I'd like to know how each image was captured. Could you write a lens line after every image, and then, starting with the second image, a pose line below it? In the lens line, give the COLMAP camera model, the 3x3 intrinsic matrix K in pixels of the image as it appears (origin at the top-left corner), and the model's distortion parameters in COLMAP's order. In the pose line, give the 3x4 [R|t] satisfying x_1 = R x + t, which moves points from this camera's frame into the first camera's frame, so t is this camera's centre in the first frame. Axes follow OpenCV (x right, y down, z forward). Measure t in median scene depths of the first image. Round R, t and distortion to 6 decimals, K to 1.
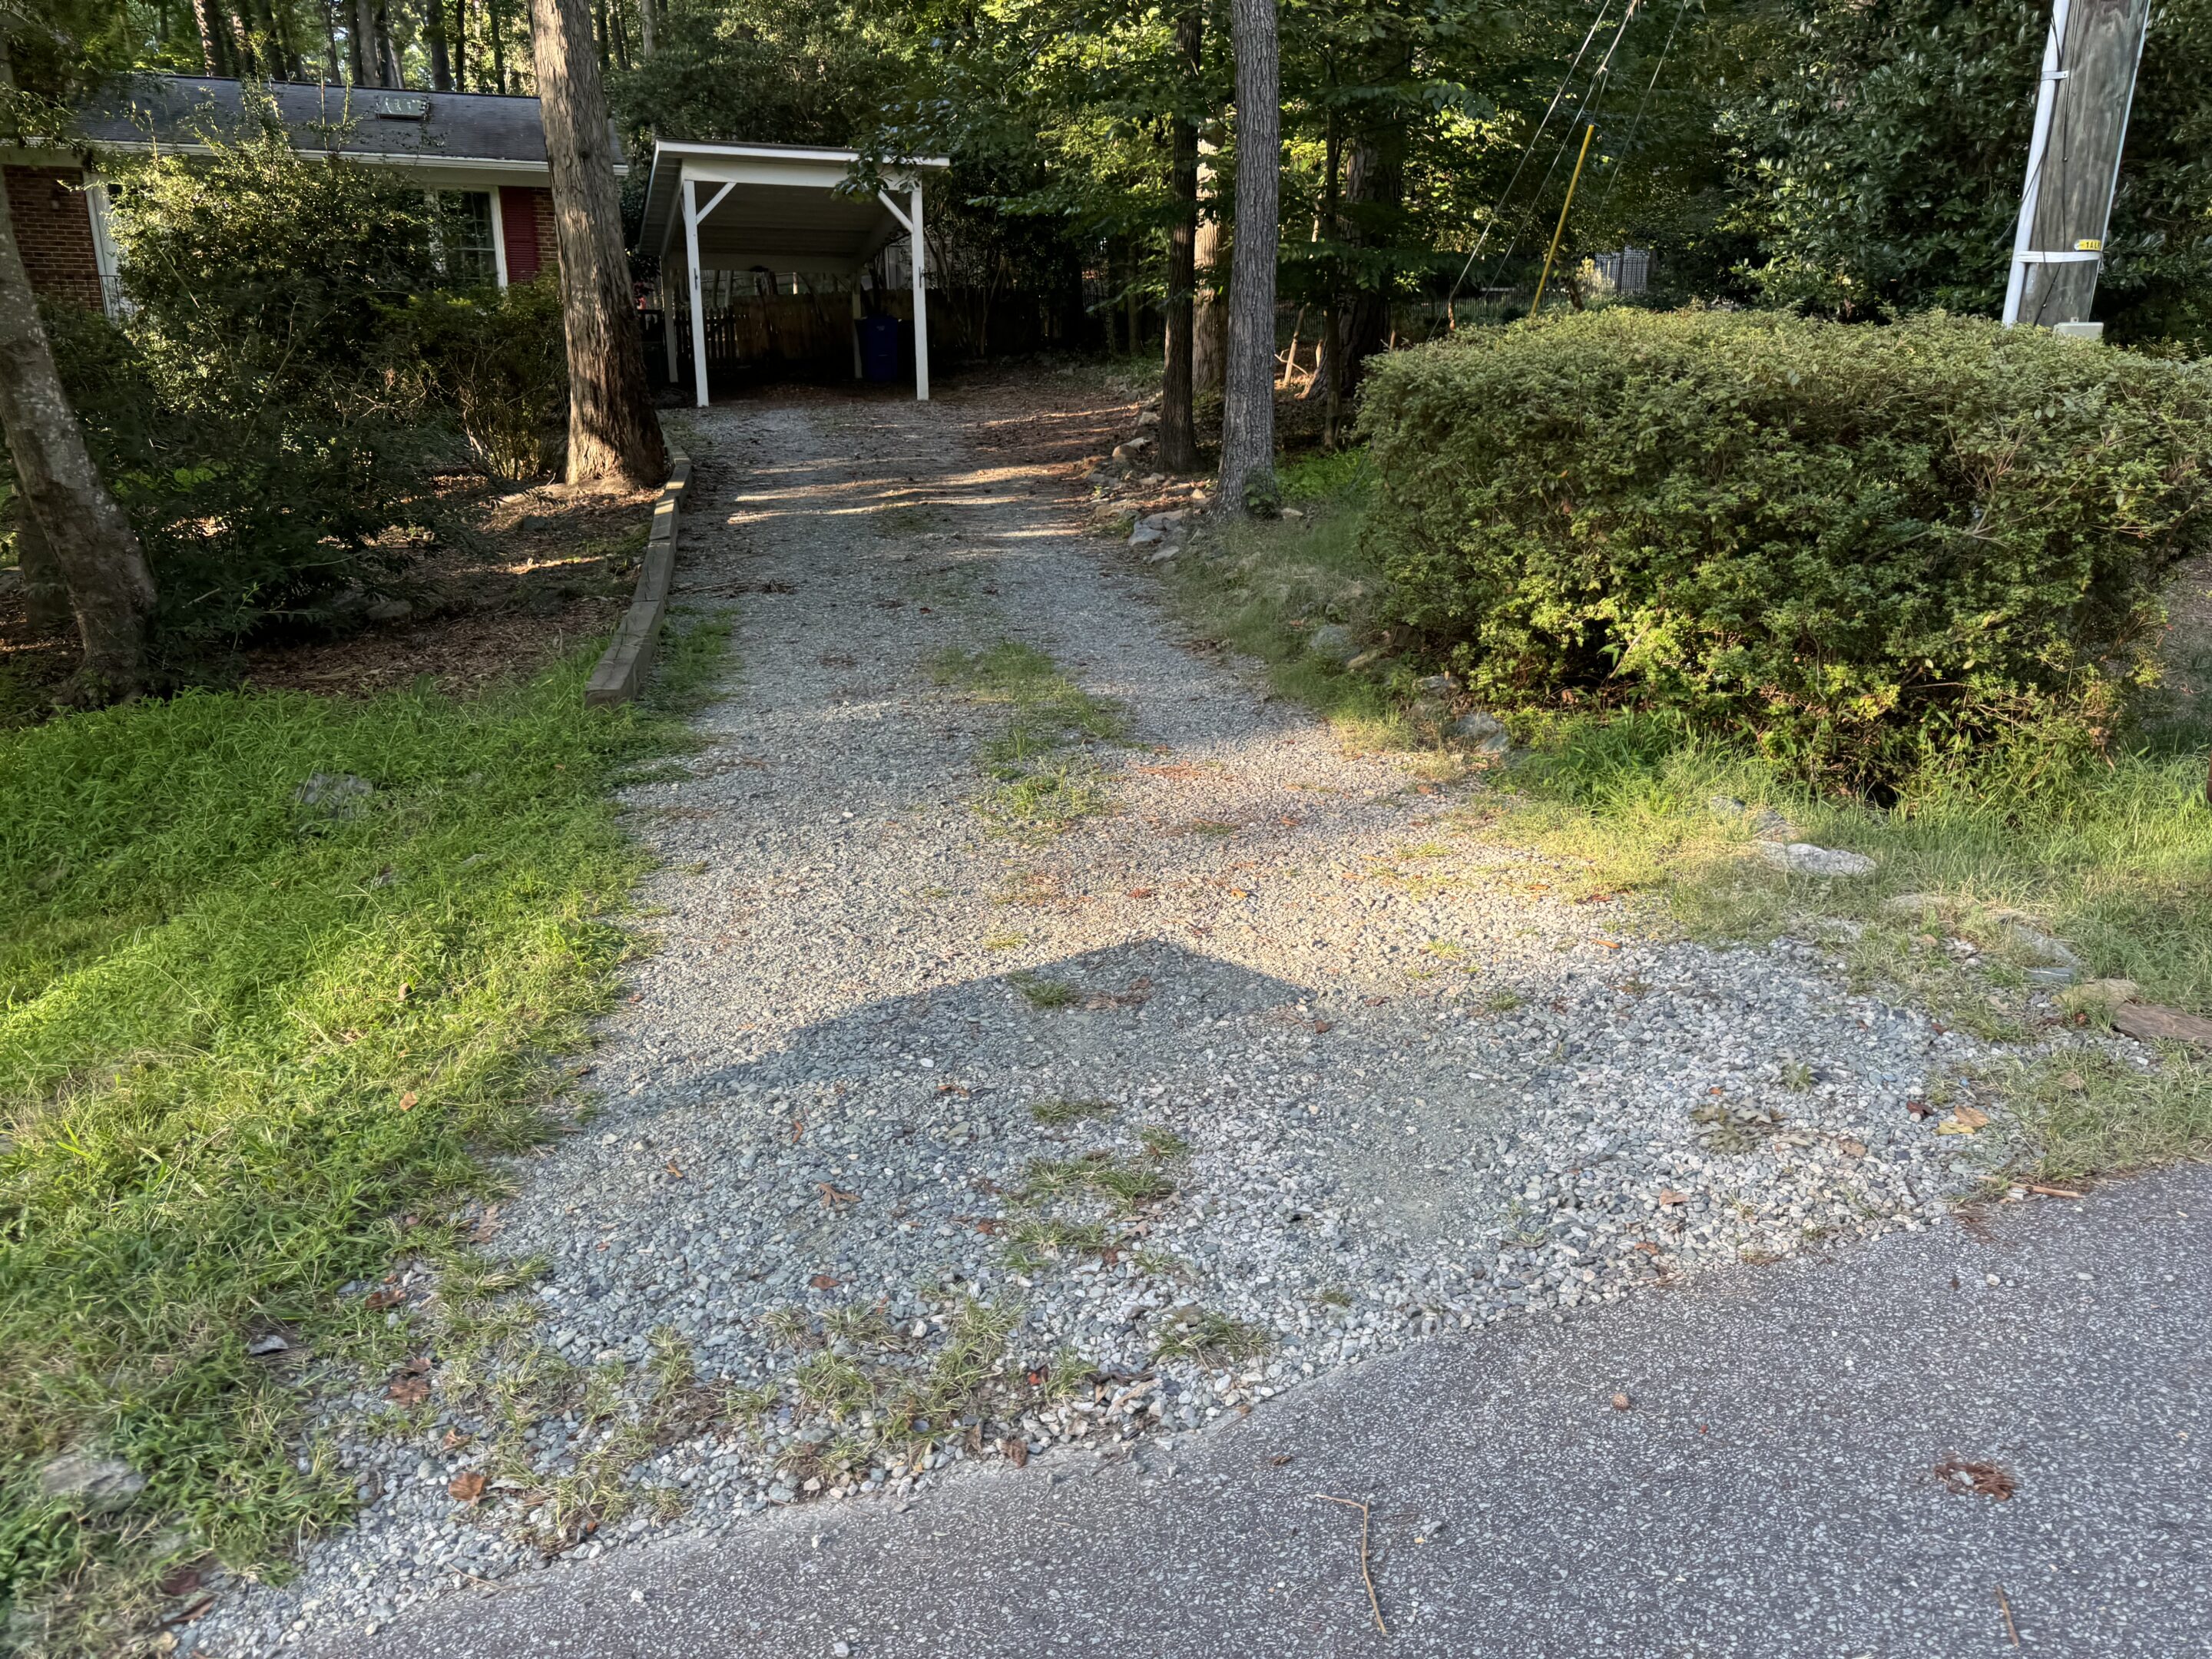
lens RADIAL K [[1562.4, 0, 1098.5], [0, 1562.4, 827.5], [0, 0, 1]] dist [0.075830, -0.063247]
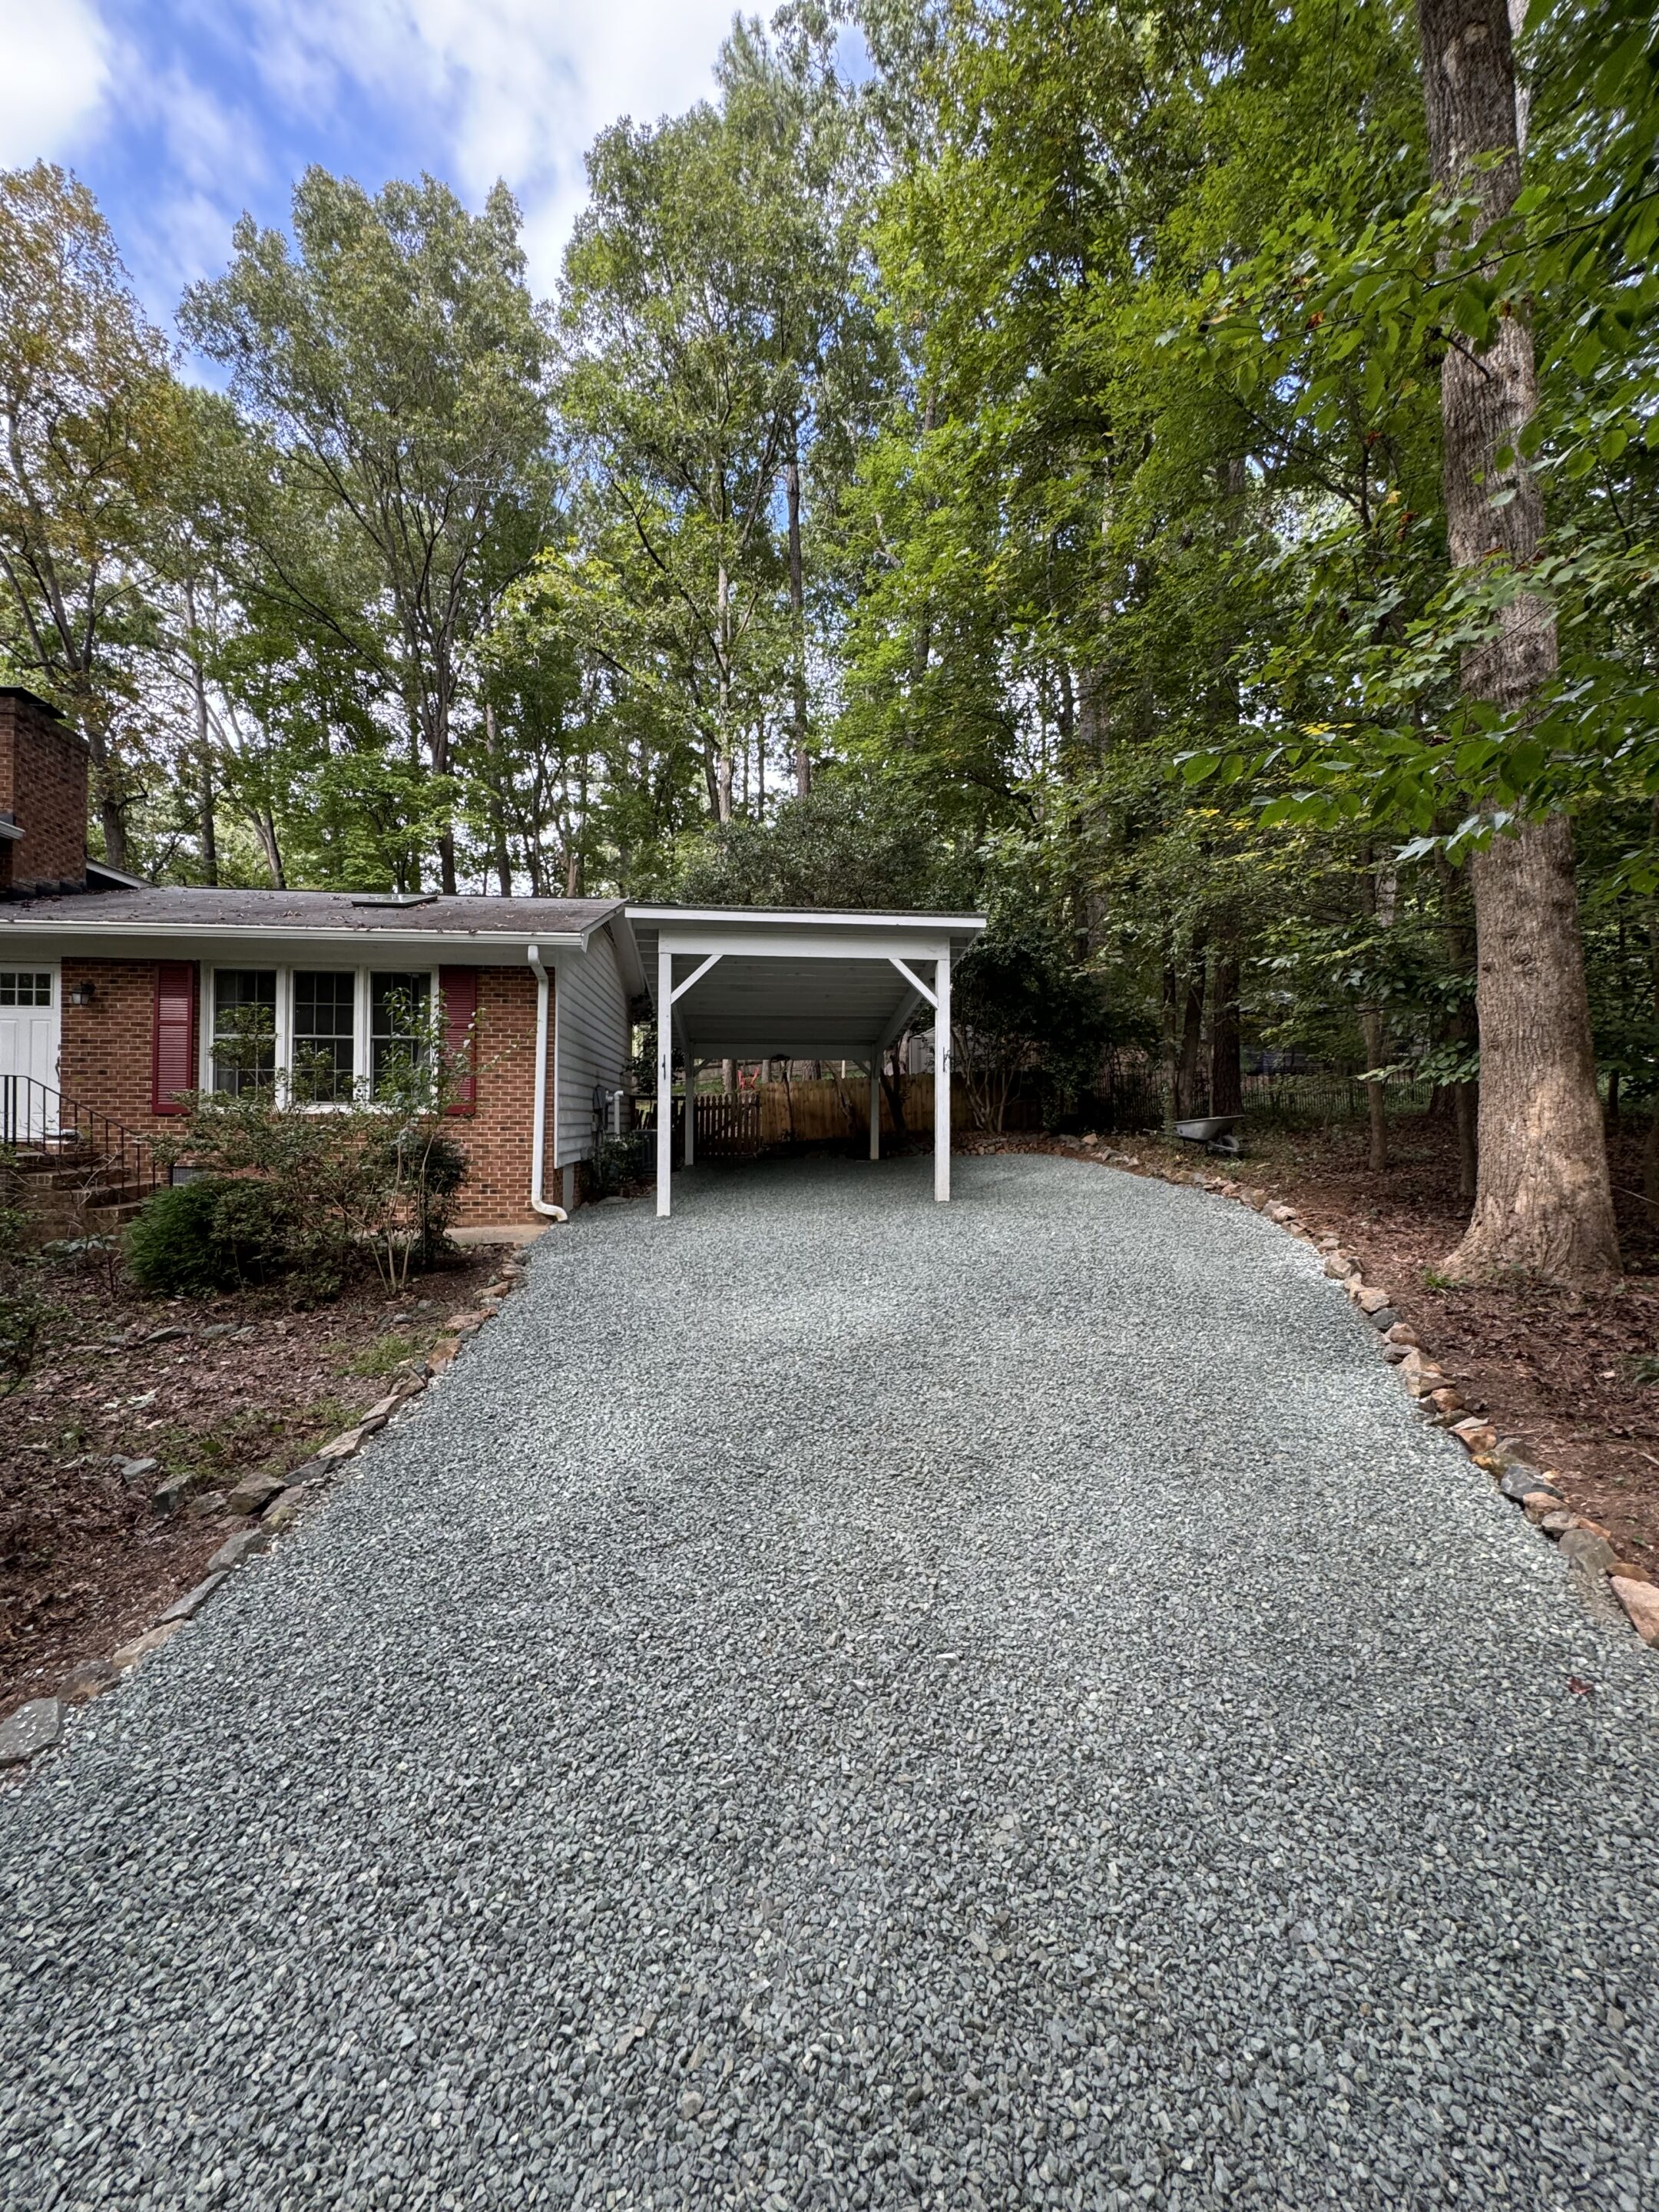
lens RADIAL K [[887.3, 0, 830.8], [0, 887.3, 1107.4], [0, 0, 1]] dist [0.013647, 0.000457]
pose [[0.975761, -0.000238, -0.218840, -0.075099], [-0.063158, 0.957142, -0.282648, -0.207262], [0.209528, 0.289619, 0.933927, 0.609584]]
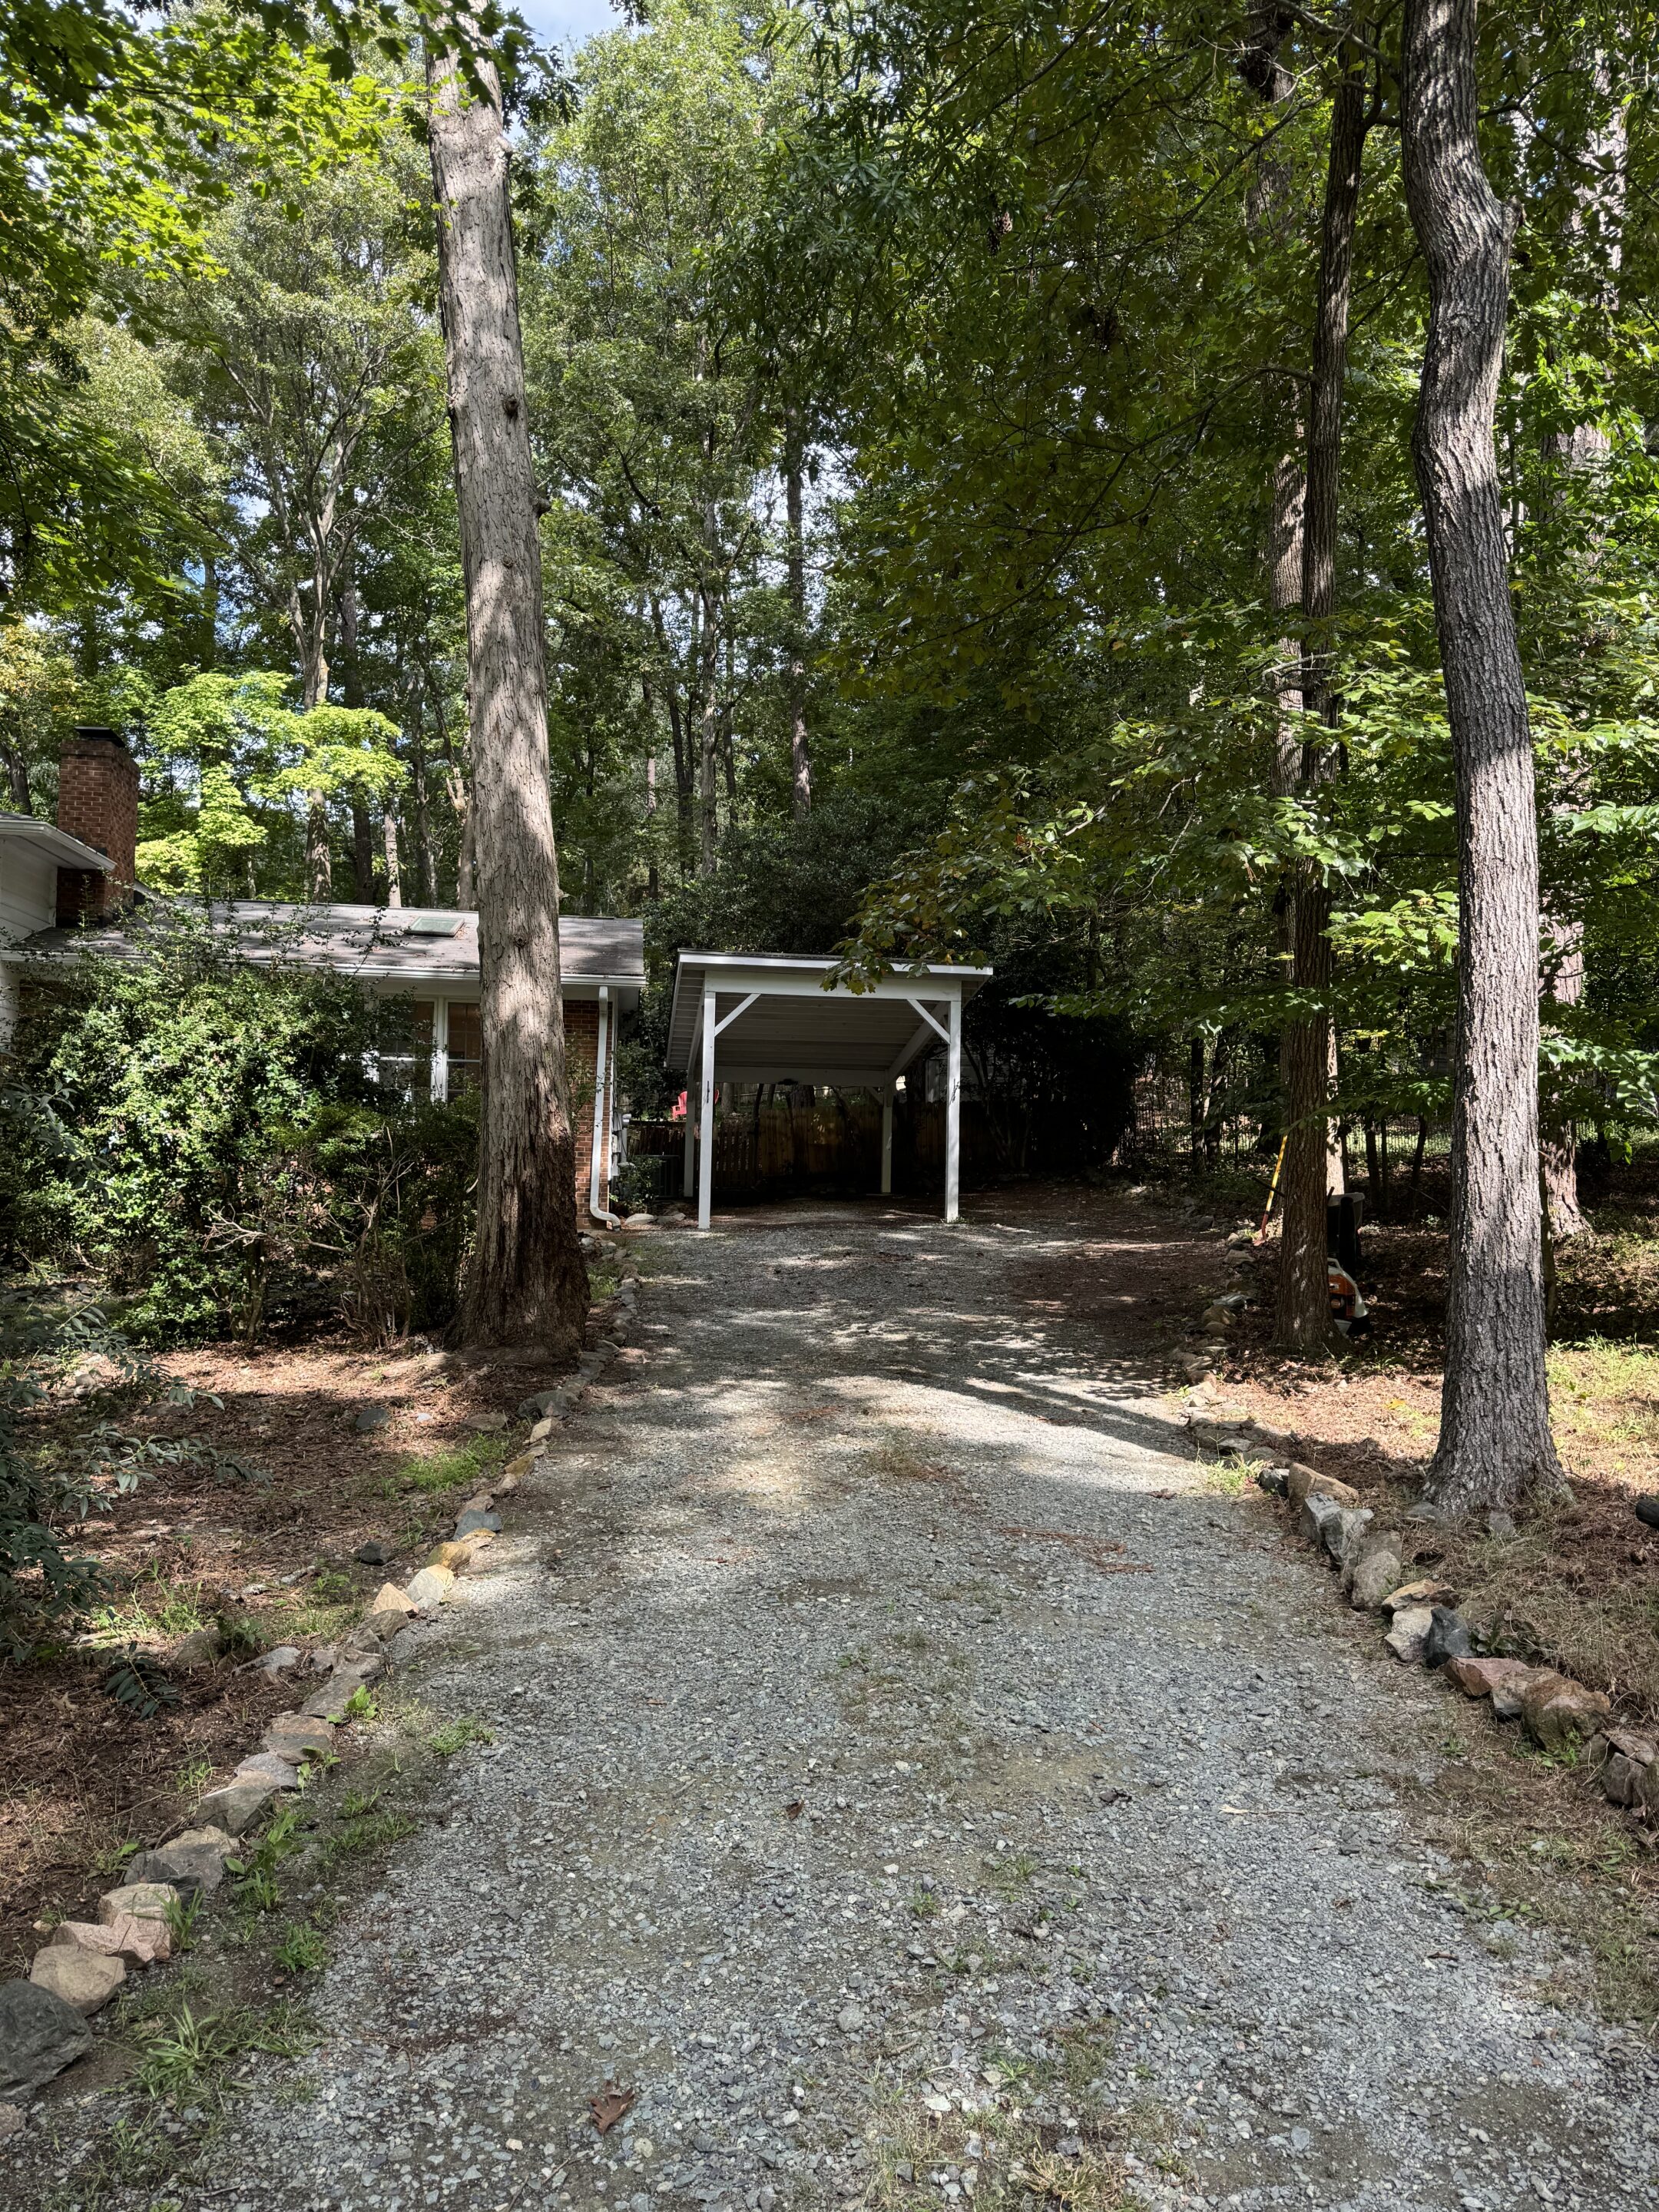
lens RADIAL K [[1562.4, 0, 845.3], [0, 1562.4, 1106.7], [0, 0, 1]] dist [0.075830, -0.063247]
pose [[0.982677, 0.009725, -0.185073, -0.011595], [-0.068832, 0.946343, -0.315748, -0.061714], [0.172072, 0.323017, 0.930619, 0.184521]]
